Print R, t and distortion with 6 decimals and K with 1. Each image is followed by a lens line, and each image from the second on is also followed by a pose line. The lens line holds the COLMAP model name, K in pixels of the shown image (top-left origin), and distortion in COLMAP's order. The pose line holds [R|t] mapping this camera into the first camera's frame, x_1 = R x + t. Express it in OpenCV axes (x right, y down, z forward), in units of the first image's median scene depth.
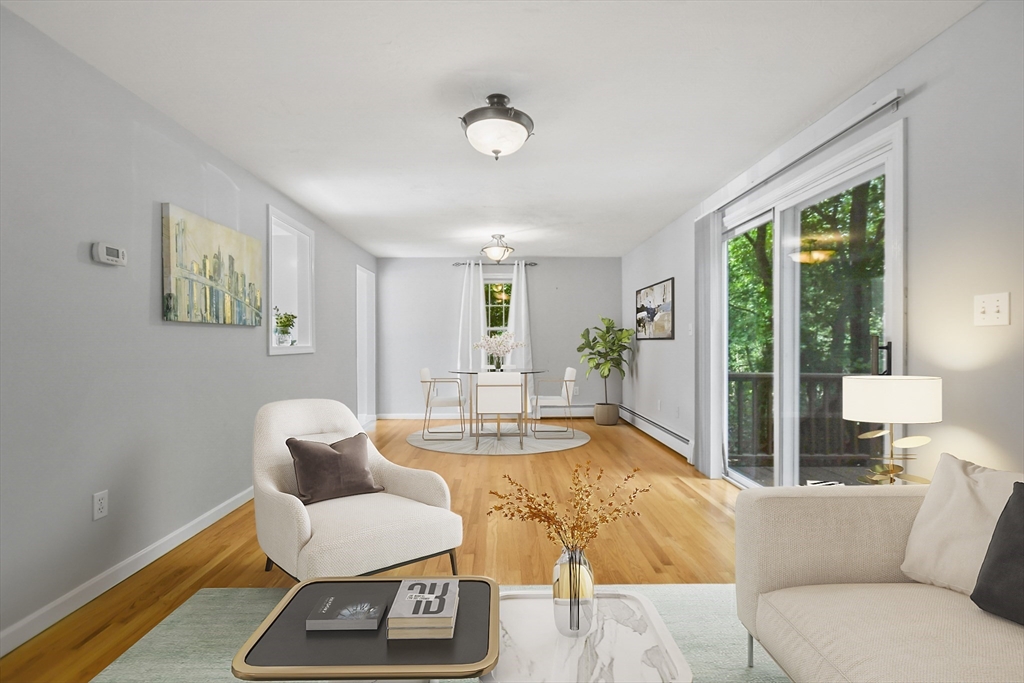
lens RADIAL K [[451.2, 0, 509.0], [0, 451.2, 342.4], [0, 0, 1]] dist [-0.012626, 0.000735]
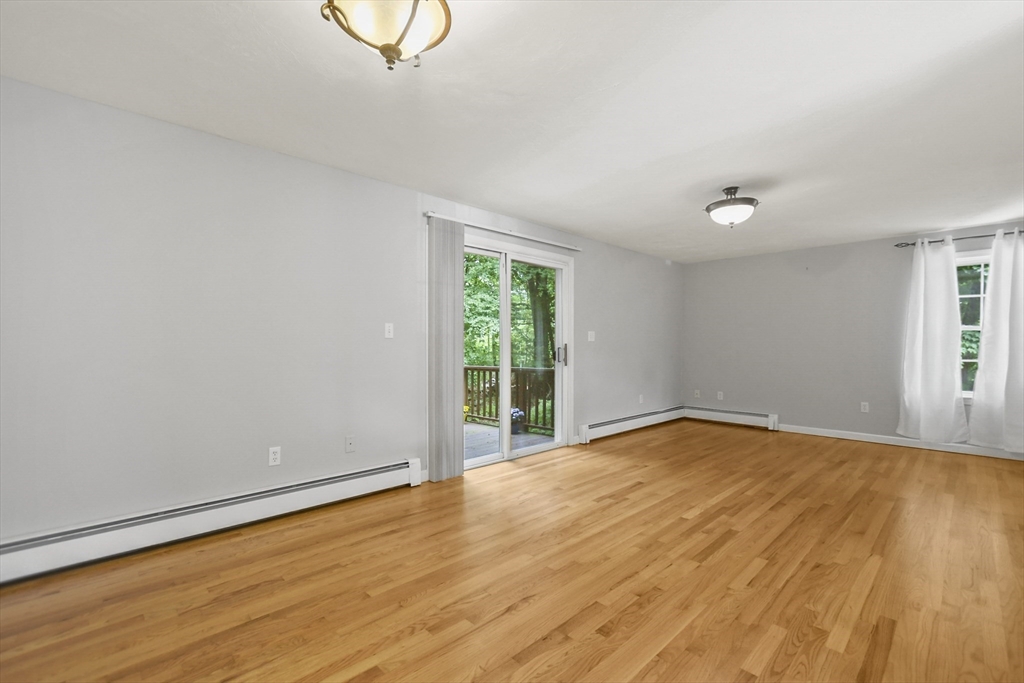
lens RADIAL K [[451.2, 0, 508.6], [0, 451.2, 350.4], [0, 0, 1]] dist [-0.012626, 0.000735]
pose [[-0.682904, -0.007493, 0.730470, -0.459278], [-0.000372, 0.999951, 0.009909, -0.001945], [-0.730508, 0.006495, -0.682873, 1.900237]]
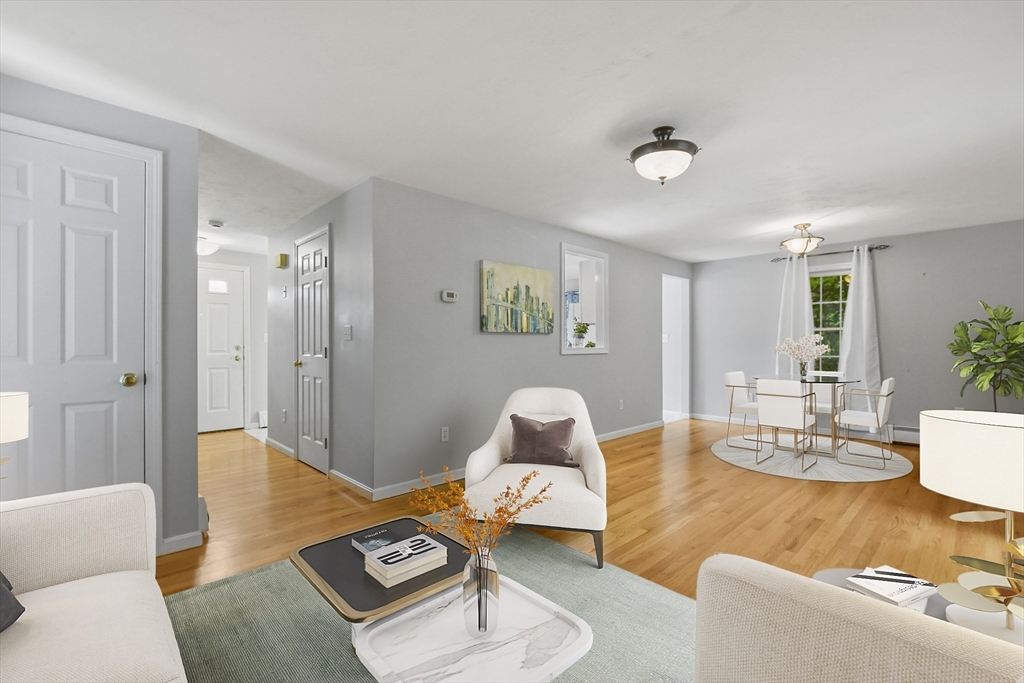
lens RADIAL K [[451.2, 0, 508.9], [0, 451.2, 345.6], [0, 0, 1]] dist [-0.012626, 0.000735]
pose [[0.674532, 0.007605, -0.738206, 0.398125], [-0.003634, 0.999969, 0.006981, -0.007562], [0.738236, -0.002026, 0.674539, -0.031049]]
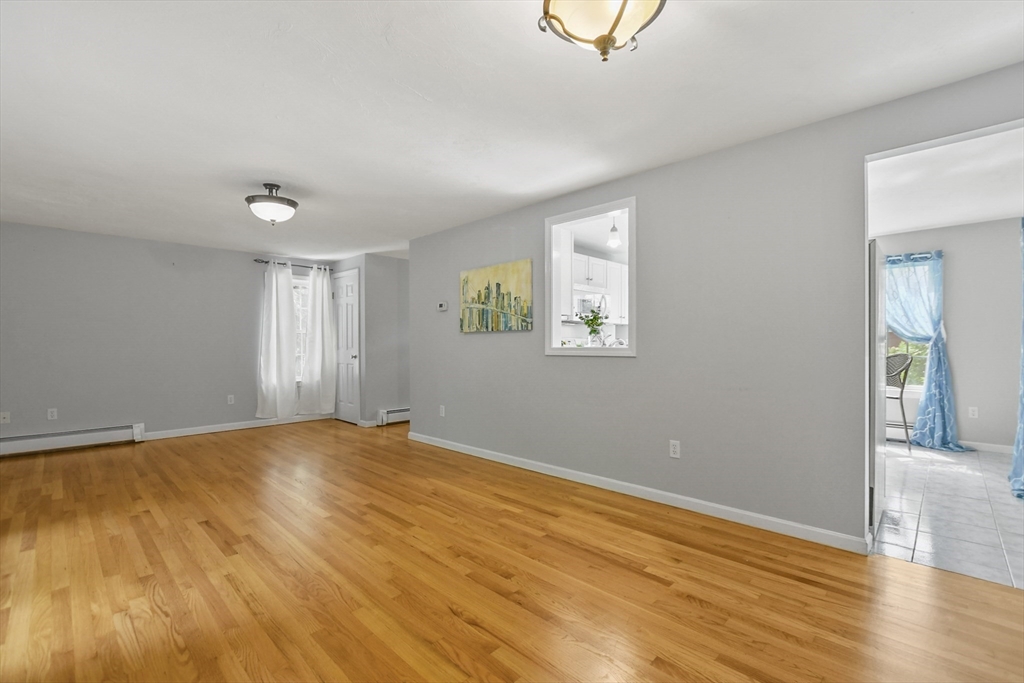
lens RADIAL K [[451.2, 0, 508.7], [0, 451.2, 347.4], [0, 0, 1]] dist [-0.012626, 0.000735]
pose [[-0.710362, 0.012816, -0.703720, 0.348700], [0.006745, 0.999912, 0.011402, -0.003510], [0.703805, 0.003353, -0.710386, 1.922274]]
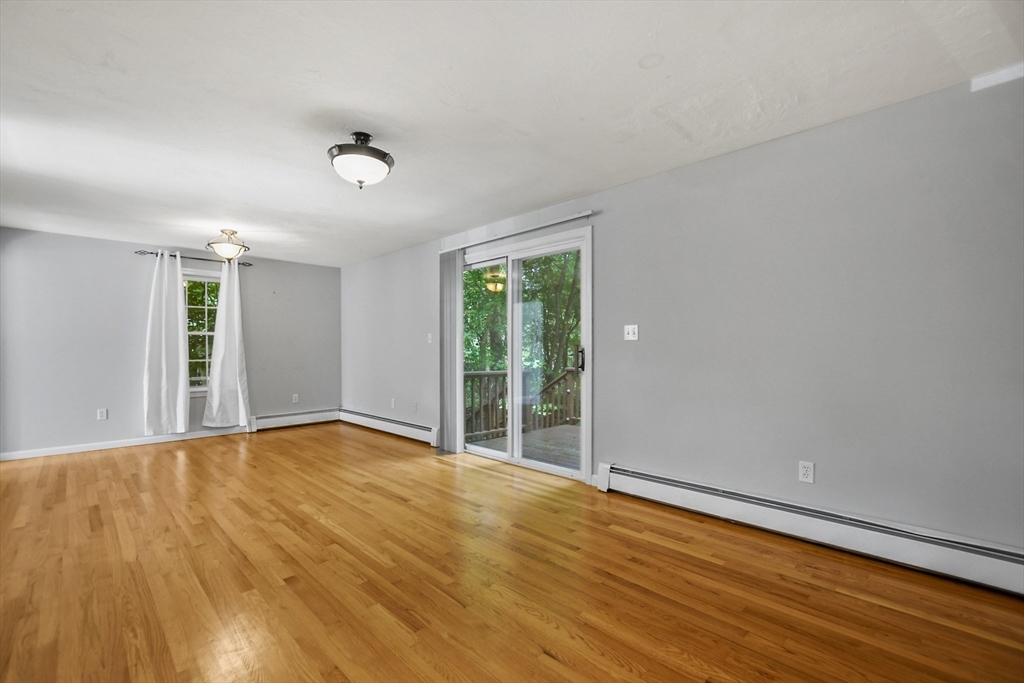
lens RADIAL K [[451.2, 0, 509.5], [0, 451.2, 346.0], [0, 0, 1]] dist [-0.012626, 0.000735]
pose [[0.723633, 0.003425, 0.690176, -0.394490], [0.001897, 0.999974, -0.006951, 0.001167], [-0.690182, 0.006339, 0.723608, -0.061365]]
